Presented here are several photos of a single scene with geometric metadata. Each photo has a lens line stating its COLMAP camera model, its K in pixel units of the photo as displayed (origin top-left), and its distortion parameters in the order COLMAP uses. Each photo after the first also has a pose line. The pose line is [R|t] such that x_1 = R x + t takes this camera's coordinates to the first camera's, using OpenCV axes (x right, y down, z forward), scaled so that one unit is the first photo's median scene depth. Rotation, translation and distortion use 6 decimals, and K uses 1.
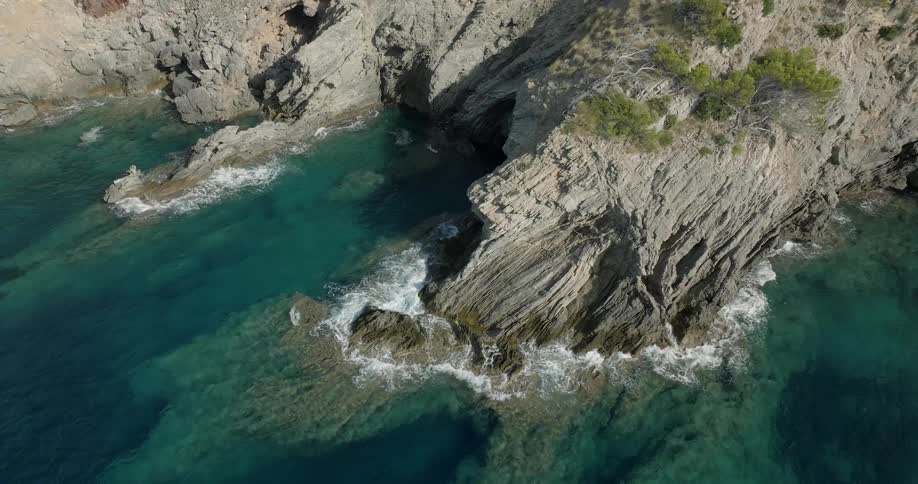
lens RADIAL K [[645.1, 0, 456.1], [0, 645.1, 244.1], [0, 0, 1]] dist [0.000164, 0.014320]
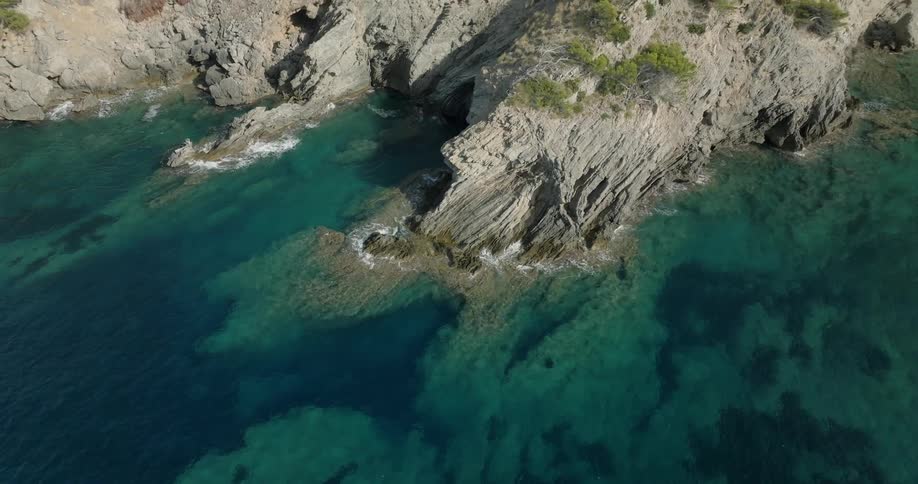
lens RADIAL K [[645.1, 0, 457.2], [0, 645.1, 244.2], [0, 0, 1]] dist [0.000164, 0.014320]
pose [[0.998920, -0.029554, 0.035850, -0.003546], [0.028542, 0.999189, 0.028406, 0.086502], [-0.036661, -0.027352, 0.998953, -0.413434]]
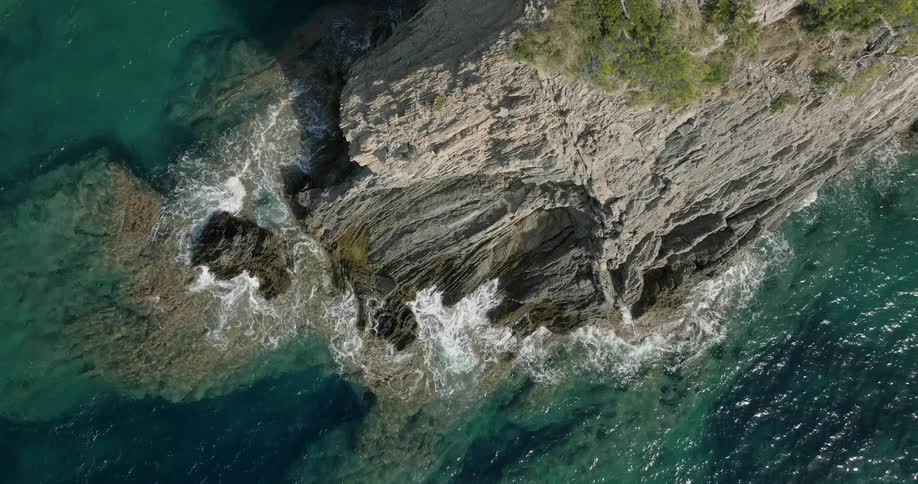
lens RADIAL K [[645.1, 0, 458.5], [0, 645.1, 240.4], [0, 0, 1]] dist [0.000164, 0.014320]
pose [[0.995049, 0.099266, -0.004948, 0.133571], [-0.062496, 0.663619, 0.745455, -0.421778], [0.077282, -0.741455, 0.666537, 0.528252]]
